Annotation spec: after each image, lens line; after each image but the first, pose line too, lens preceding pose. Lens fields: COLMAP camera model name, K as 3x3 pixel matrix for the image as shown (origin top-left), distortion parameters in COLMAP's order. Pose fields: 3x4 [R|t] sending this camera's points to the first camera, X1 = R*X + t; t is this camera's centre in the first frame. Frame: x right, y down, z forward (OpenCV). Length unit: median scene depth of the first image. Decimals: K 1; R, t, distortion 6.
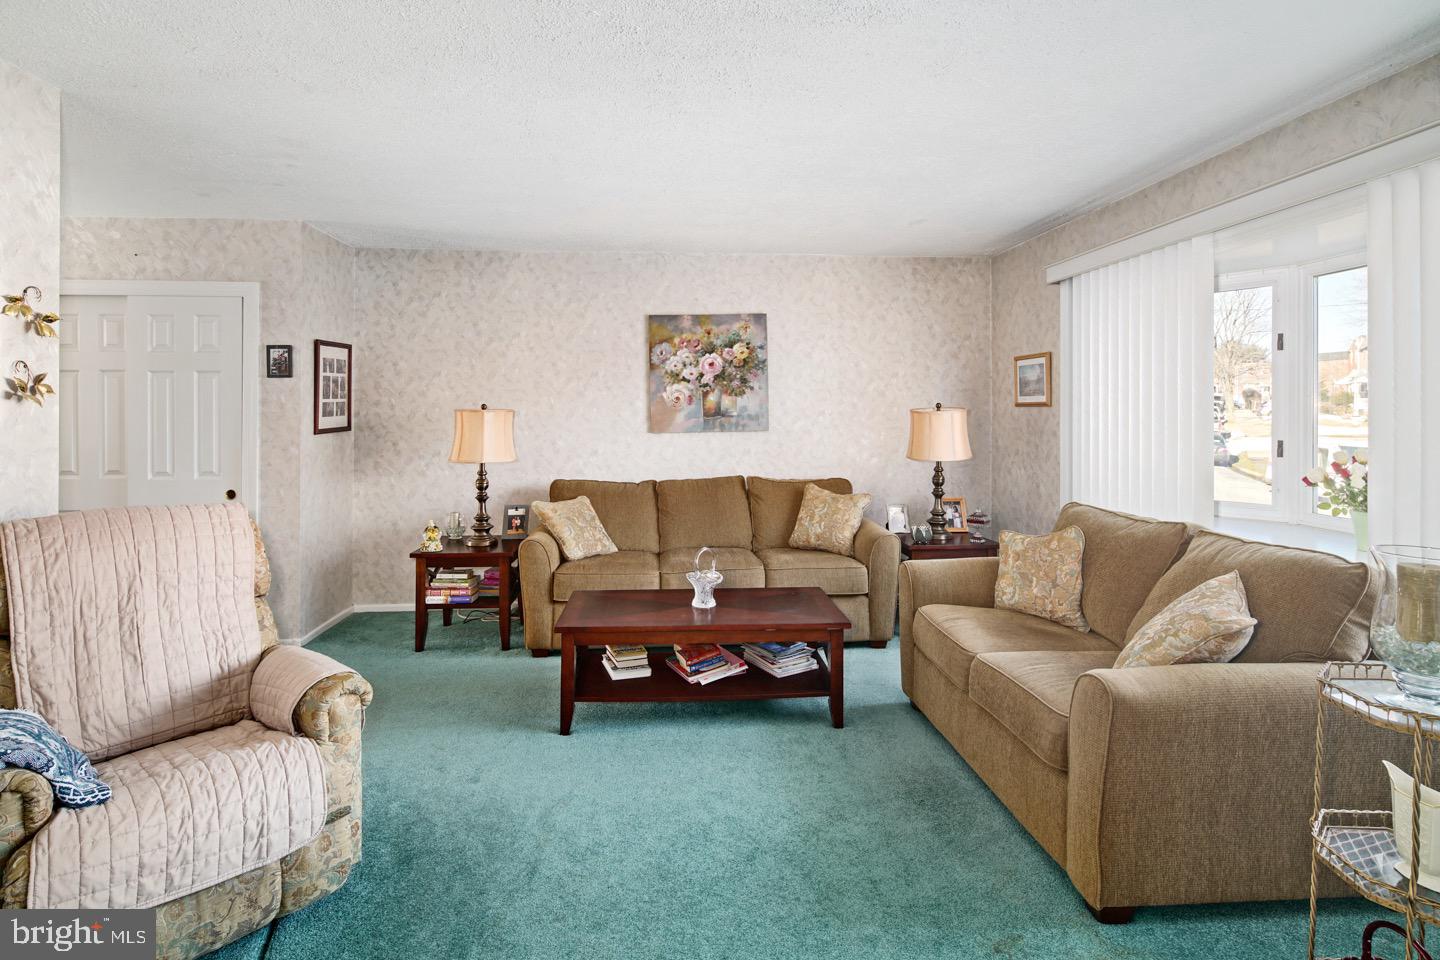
lens RADIAL K [[713.1, 0, 712.8], [0, 713.1, 422.8], [0, 0, 1]] dist [0.005415, -0.002661]
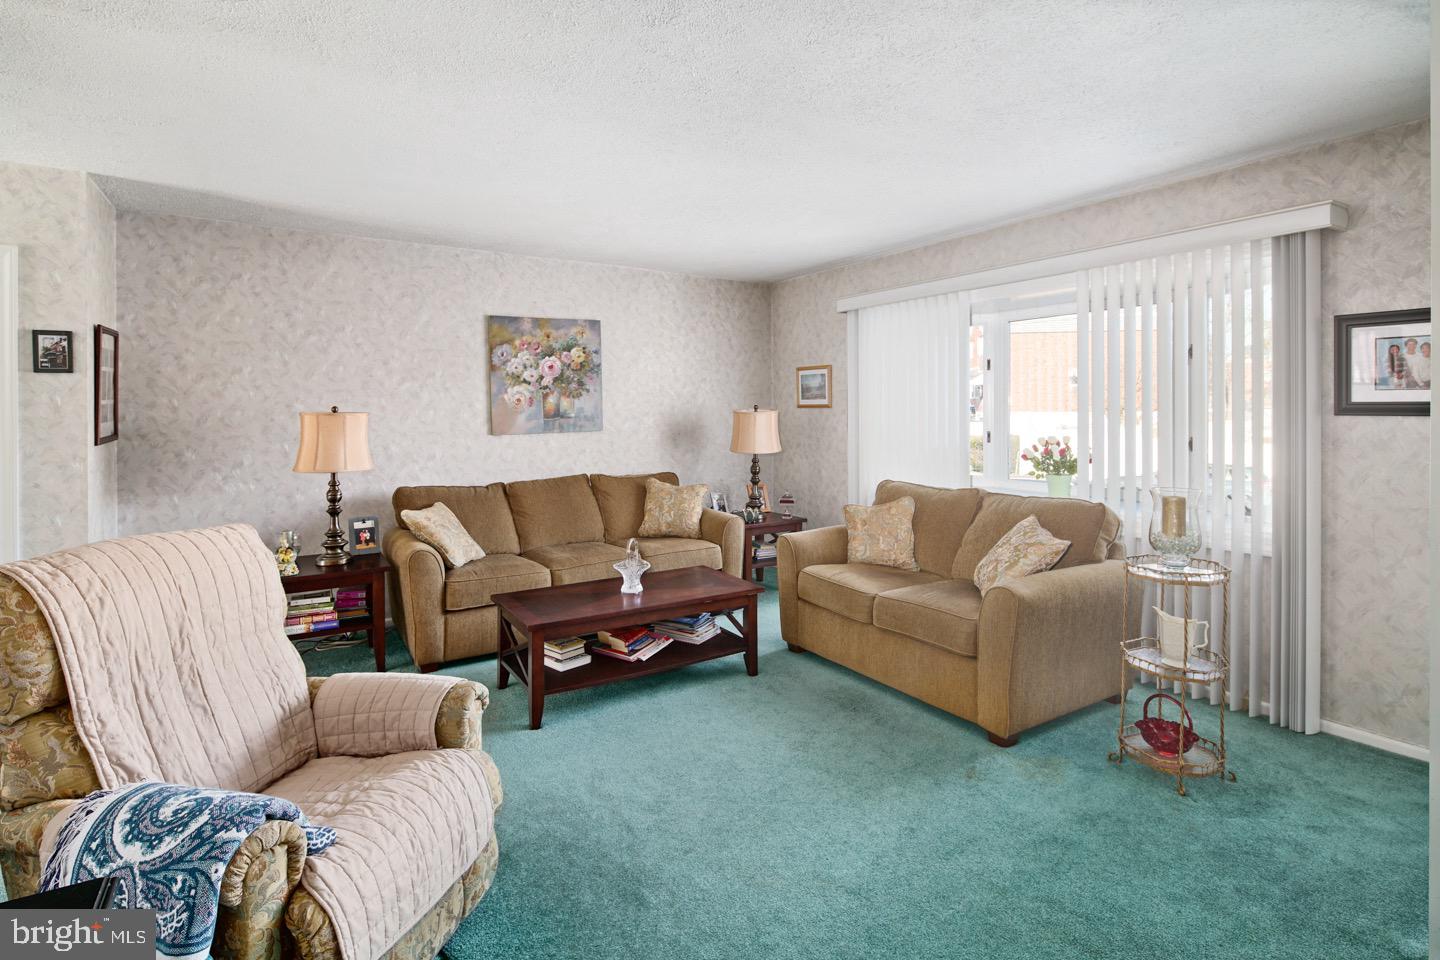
lens RADIAL K [[713.1, 0, 717.9], [0, 713.1, 429.2], [0, 0, 1]] dist [0.005415, -0.002661]
pose [[0.876609, -0.016359, 0.480926, -0.297923], [0.010736, 0.999838, 0.014442, -0.004918], [-0.481084, -0.007497, 0.876642, -0.017416]]
